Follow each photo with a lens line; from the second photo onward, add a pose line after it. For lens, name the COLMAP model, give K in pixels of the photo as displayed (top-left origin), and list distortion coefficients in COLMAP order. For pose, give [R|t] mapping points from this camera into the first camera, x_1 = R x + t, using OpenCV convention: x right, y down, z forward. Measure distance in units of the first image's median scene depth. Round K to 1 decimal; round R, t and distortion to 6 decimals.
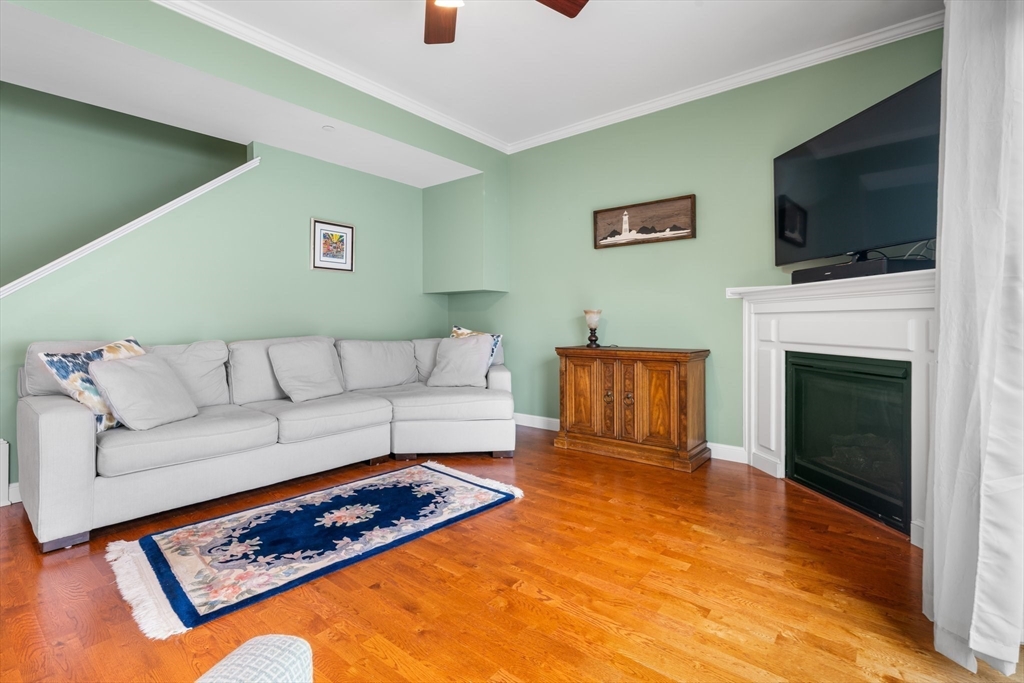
lens RADIAL K [[479.0, 0, 505.0], [0, 479.0, 326.9], [0, 0, 1]] dist [-0.000618, 0.001027]
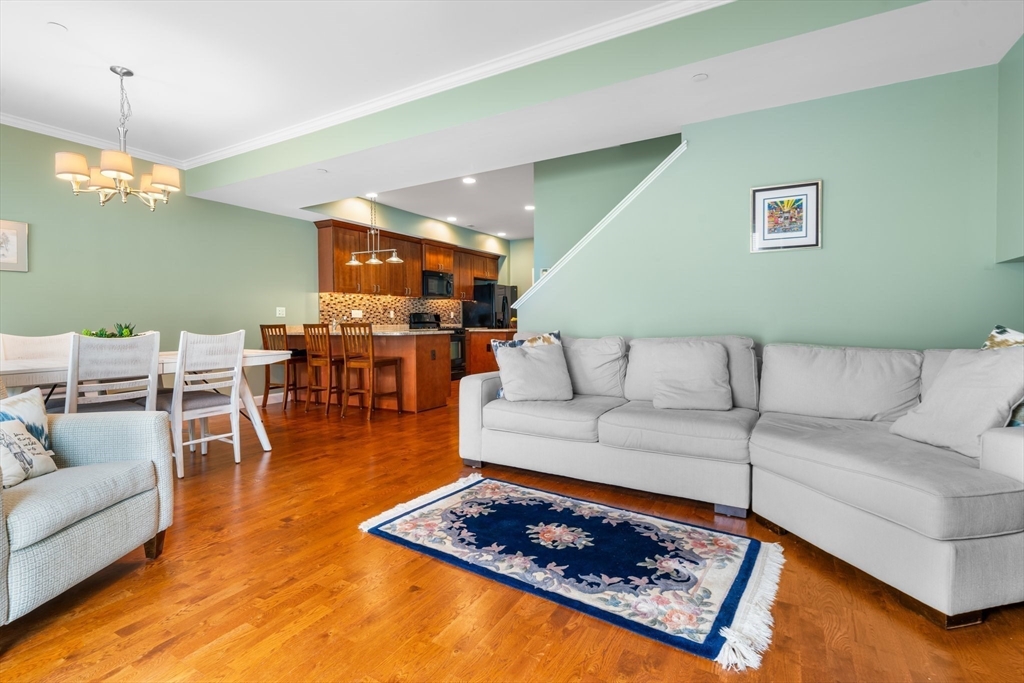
lens RADIAL K [[477.3, 0, 503.3], [0, 477.3, 332.8], [0, 0, 1]] dist [0.000749, 0.000706]
pose [[0.160305, 0.029623, -0.986623, 0.402990], [-0.004978, 0.999561, 0.029202, -0.009010], [0.987055, 0.000230, 0.160382, 0.576104]]
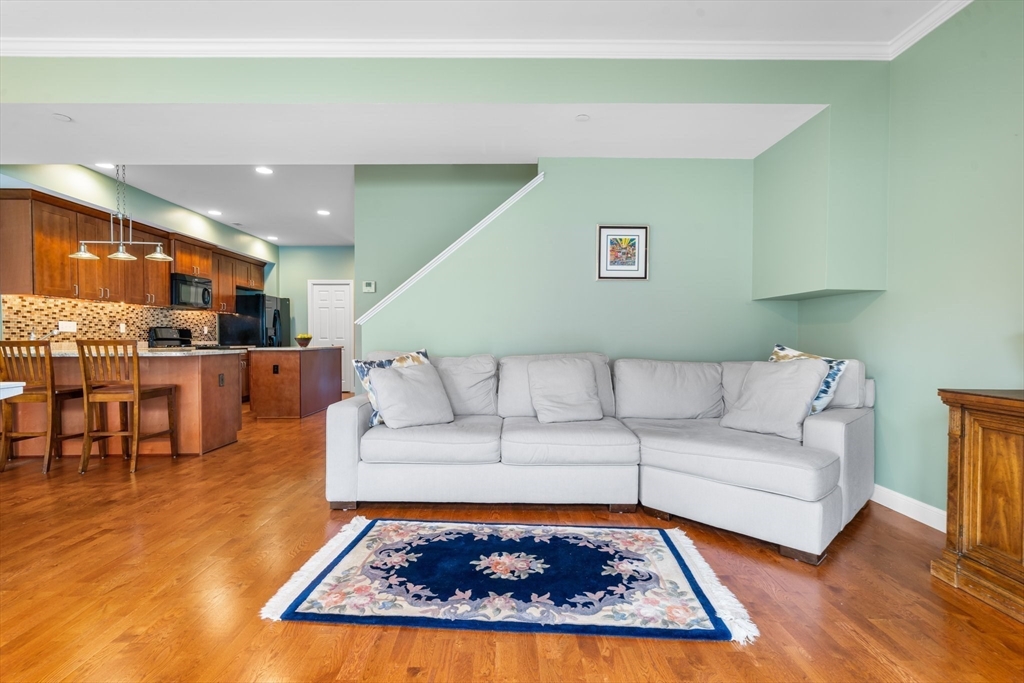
lens RADIAL K [[477.3, 0, 501.4], [0, 477.3, 347.8], [0, 0, 1]] dist [0.000749, 0.000706]
pose [[0.635584, 0.022776, -0.771695, 0.238089], [-0.012785, 0.999738, 0.018977, -0.007203], [0.771925, -0.002195, 0.635709, 0.342493]]
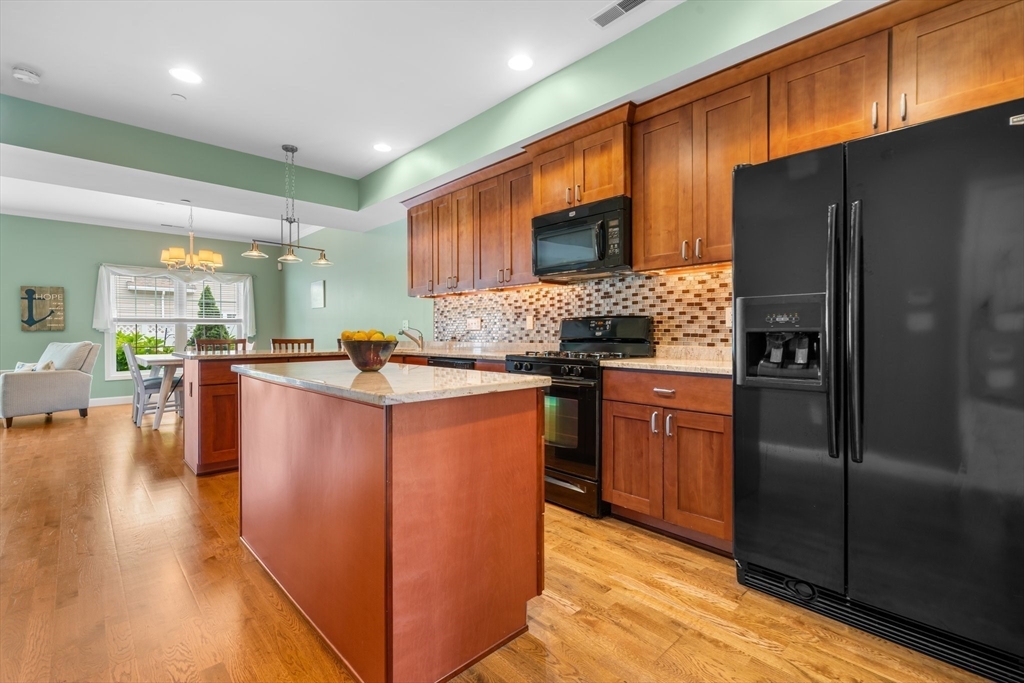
lens RADIAL K [[479.0, 0, 512.3], [0, 479.0, 335.8], [0, 0, 1]] dist [-0.000618, 0.001027]
pose [[-0.993971, 0.009858, 0.109202, -2.424096], [0.011211, 0.999868, 0.011784, -0.010762], [-0.109071, 0.012937, -0.993950, 1.755949]]
